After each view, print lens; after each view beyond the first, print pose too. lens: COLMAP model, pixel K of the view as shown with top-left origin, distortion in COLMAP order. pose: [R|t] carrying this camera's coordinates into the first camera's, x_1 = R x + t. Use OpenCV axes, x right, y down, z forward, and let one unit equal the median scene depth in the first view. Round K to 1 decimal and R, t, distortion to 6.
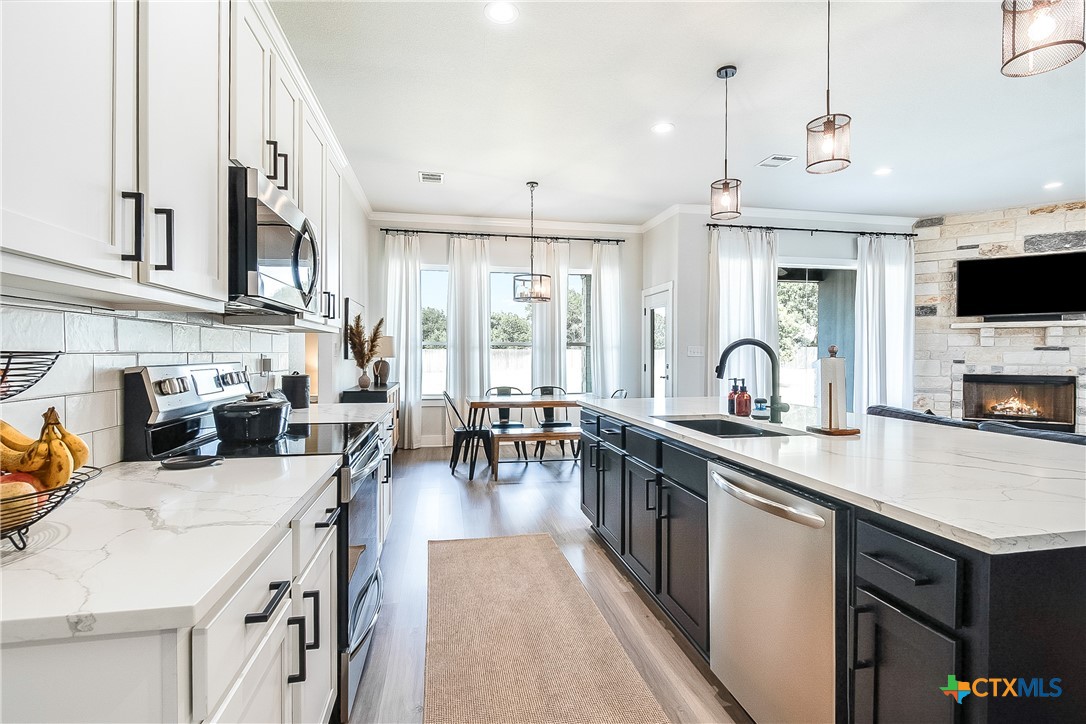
lens RADIAL K [[513.7, 0, 542.2], [0, 513.7, 357.7], [0, 0, 1]] dist [0.004507, -0.002352]
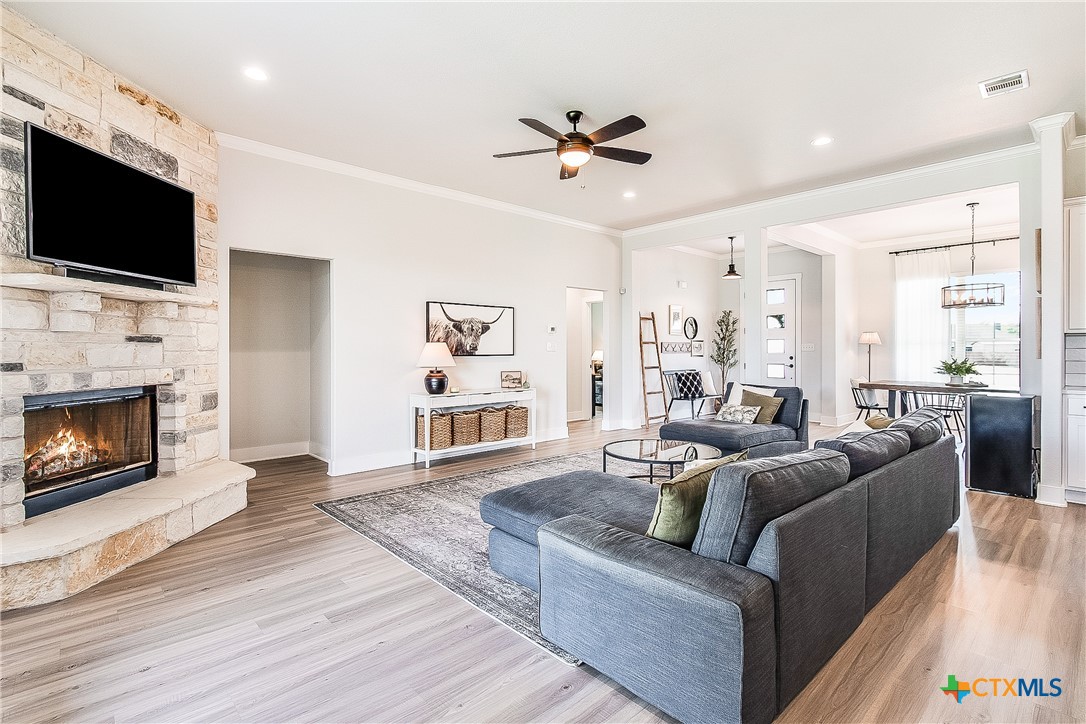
lens RADIAL K [[513.7, 0, 536.0], [0, 513.7, 353.9], [0, 0, 1]] dist [0.004507, -0.002352]
pose [[-0.504877, -0.005518, 0.863174, 0.255010], [0.010184, 0.999872, 0.012348, -0.003397], [-0.863131, 0.015025, -0.504756, 0.885857]]
